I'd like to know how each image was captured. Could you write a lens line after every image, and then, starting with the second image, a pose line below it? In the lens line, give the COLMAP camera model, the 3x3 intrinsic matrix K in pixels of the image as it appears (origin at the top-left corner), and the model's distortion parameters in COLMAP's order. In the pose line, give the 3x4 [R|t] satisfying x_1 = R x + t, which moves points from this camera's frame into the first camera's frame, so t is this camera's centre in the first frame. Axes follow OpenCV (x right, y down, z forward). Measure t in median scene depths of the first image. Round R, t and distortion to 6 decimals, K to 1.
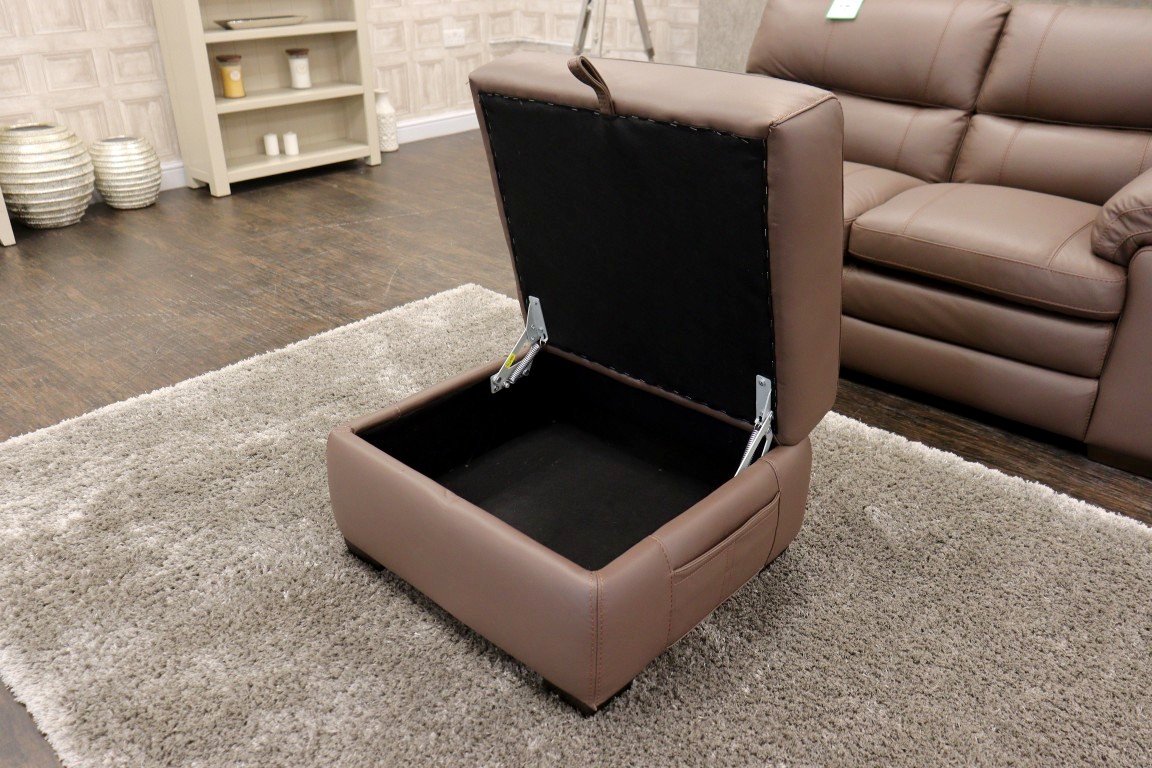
lens RADIAL K [[922.6, 0, 576.0], [0, 922.6, 384.0], [0, 0, 1]] dist [0.001480, -0.005428]
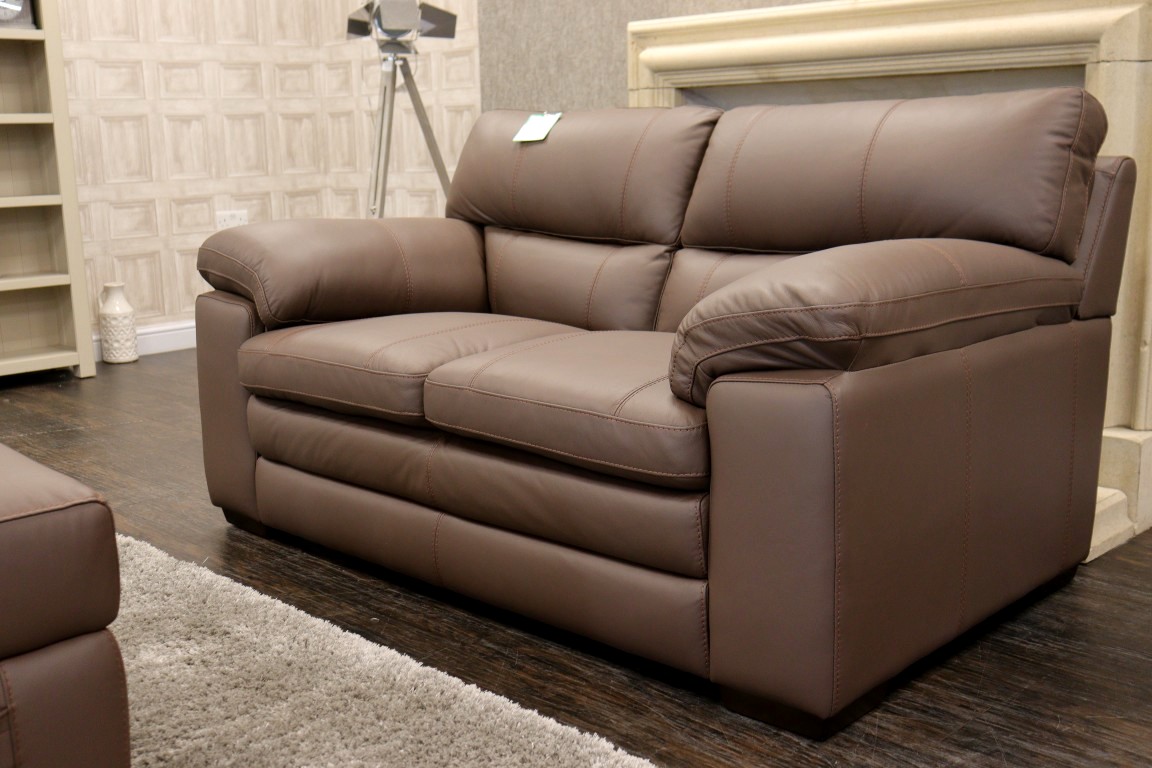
lens RADIAL K [[1296.4, 0, 576.0], [0, 1296.4, 384.0], [0, 0, 1]] dist [0.009322, -0.005495]
pose [[0.998692, -0.018328, -0.047726, 0.458173], [0.004927, 0.963688, -0.266987, 0.096717], [0.050887, 0.266403, 0.962518, 0.042702]]
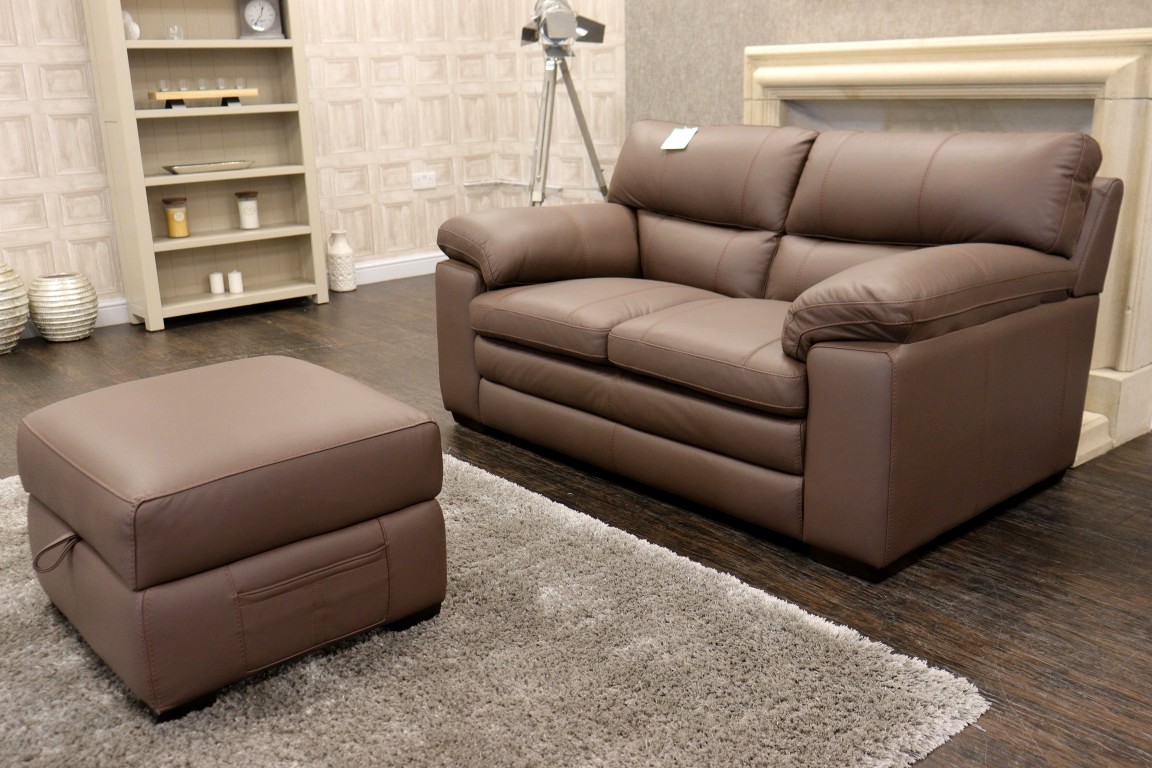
lens RADIAL K [[1108.0, 0, 577.5], [0, 1108.0, 384.8], [0, 0, 1]] dist [0.004834, 0.002588]
pose [[0.991638, 0.006359, -0.128897, 0.421111], [-0.029831, 0.983030, -0.181001, 0.109890], [0.125558, 0.183333, 0.975000, -0.210049]]
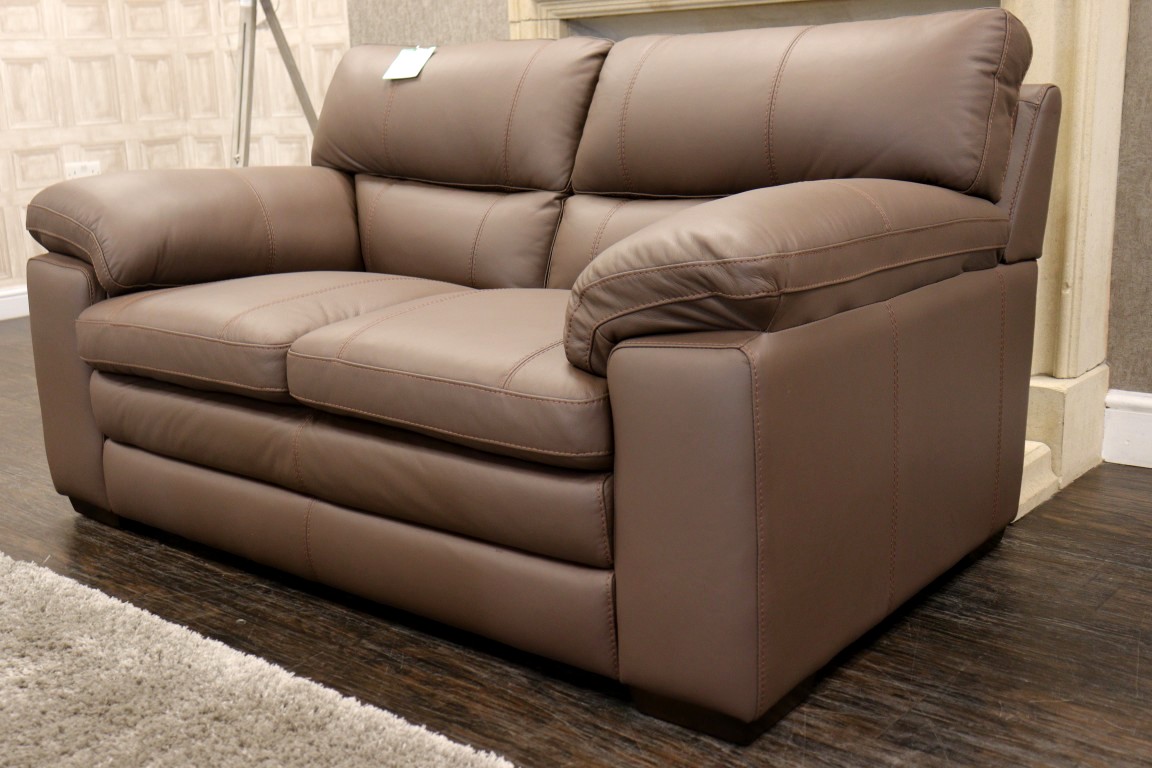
lens RADIAL K [[1313.8, 0, 569.2], [0, 1313.8, 379.2], [0, 0, 1]] dist [0.015943, -0.007326]
pose [[0.998445, -0.047919, 0.028486, 0.459098], [0.053196, 0.971774, -0.229838, 0.061254], [-0.016669, 0.230996, 0.972812, 0.128282]]
